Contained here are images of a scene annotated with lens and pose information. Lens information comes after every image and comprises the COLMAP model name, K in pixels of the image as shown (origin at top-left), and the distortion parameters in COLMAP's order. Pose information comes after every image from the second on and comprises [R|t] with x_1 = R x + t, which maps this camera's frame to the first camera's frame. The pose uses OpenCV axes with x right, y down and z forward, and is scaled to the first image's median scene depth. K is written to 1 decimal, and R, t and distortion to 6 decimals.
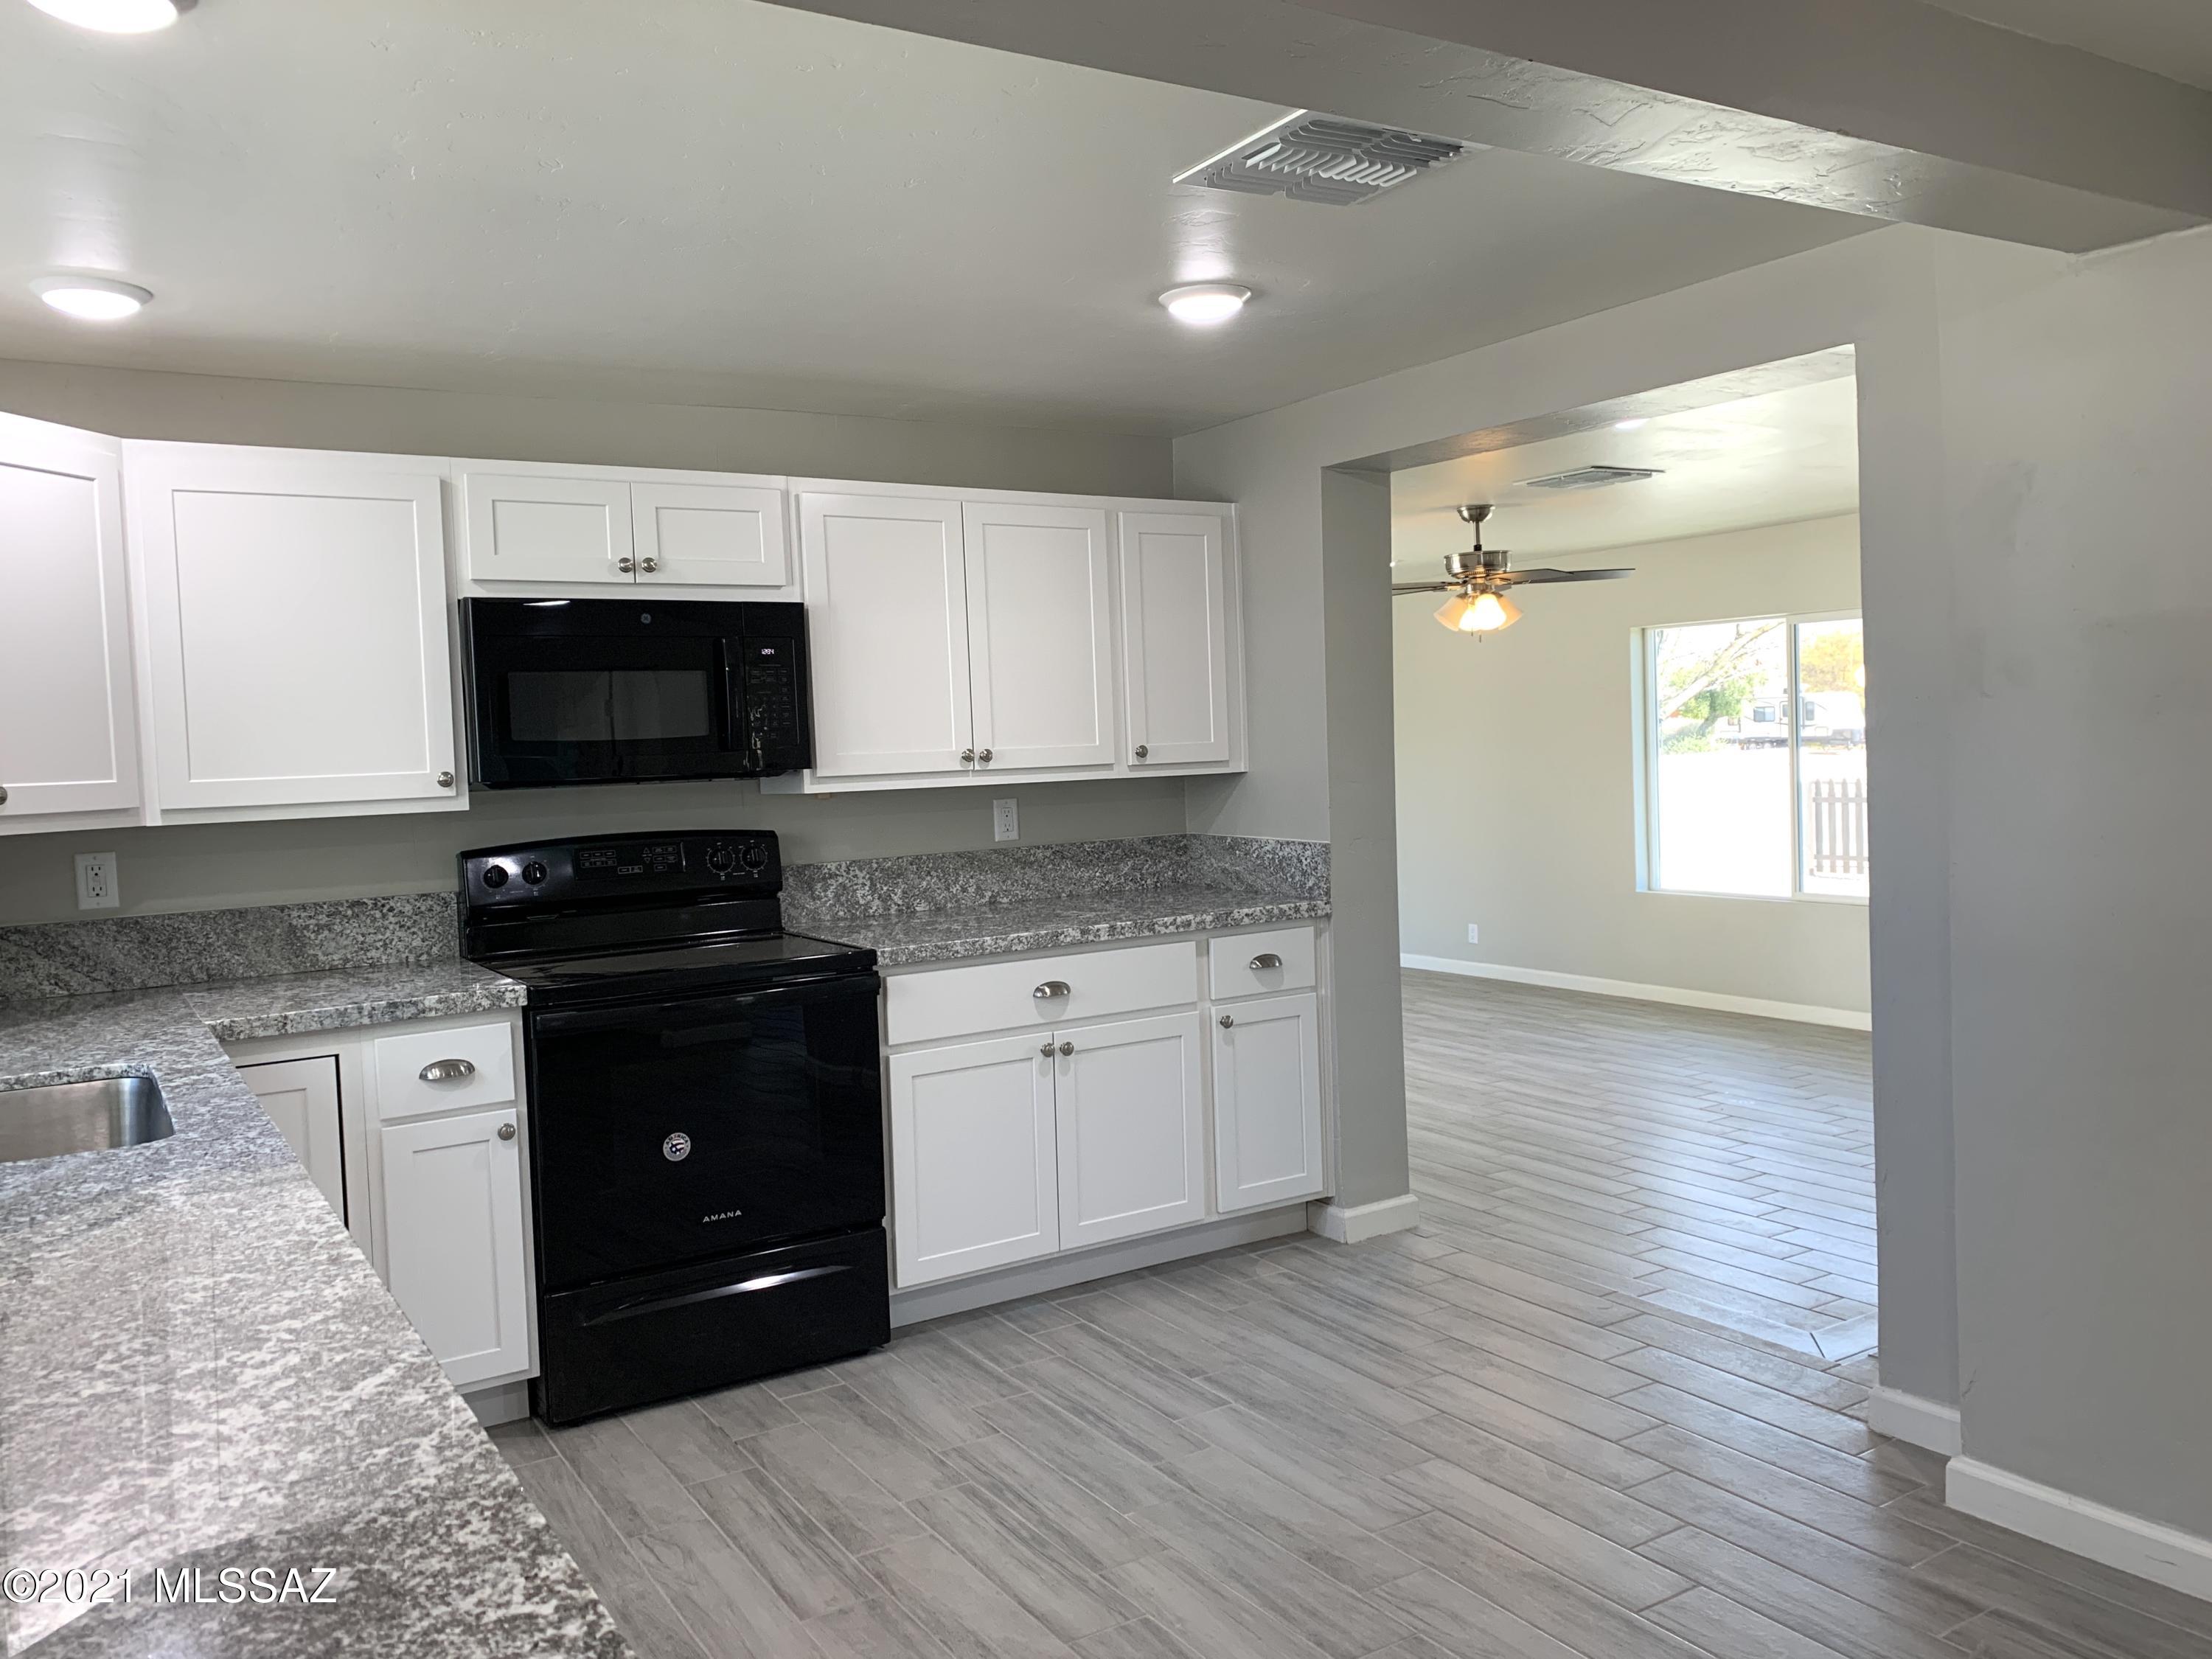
lens RADIAL K [[1710.4, 0, 1109.6], [0, 1710.4, 816.6], [0, 0, 1]] dist [0.059854, -0.047158]
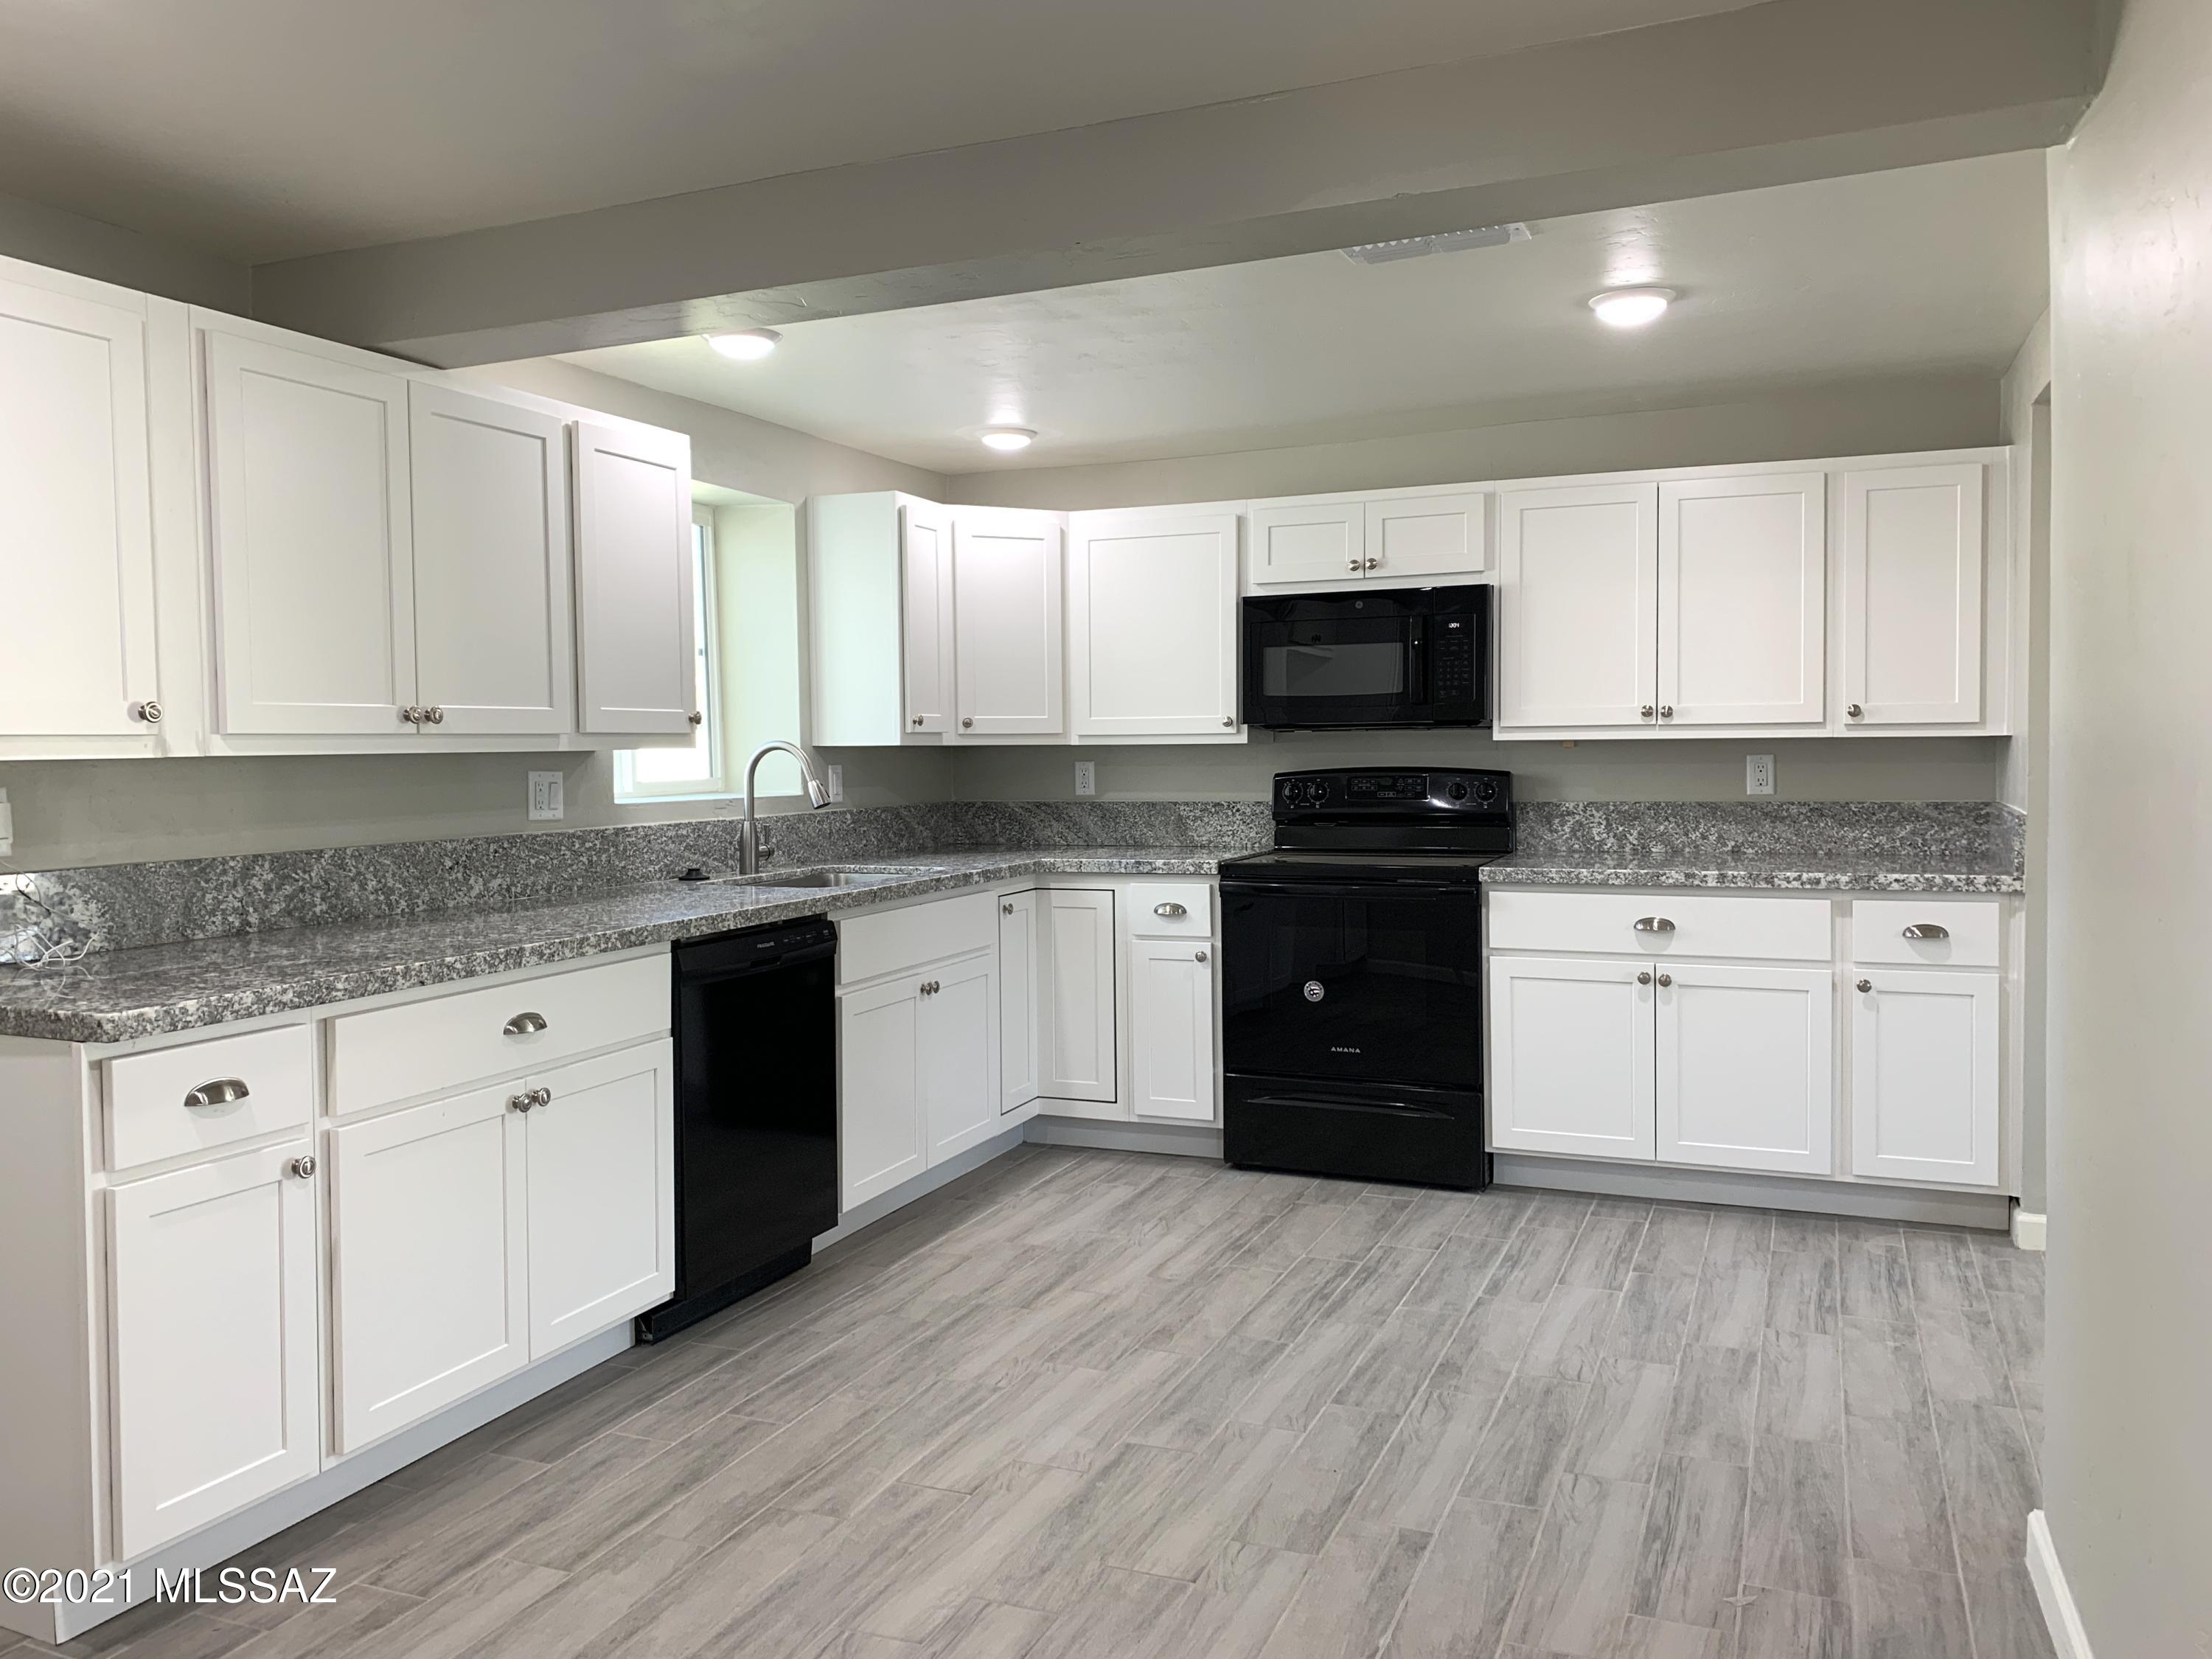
lens RADIAL K [[1710.4, 0, 1107.0], [0, 1710.4, 829.7], [0, 0, 1]] dist [0.059854, -0.047158]
pose [[0.574591, 0.072767, -0.815199, 0.734283], [-0.048123, 0.997320, 0.055105, -0.004681], [0.817025, 0.007567, 0.576553, 0.073730]]
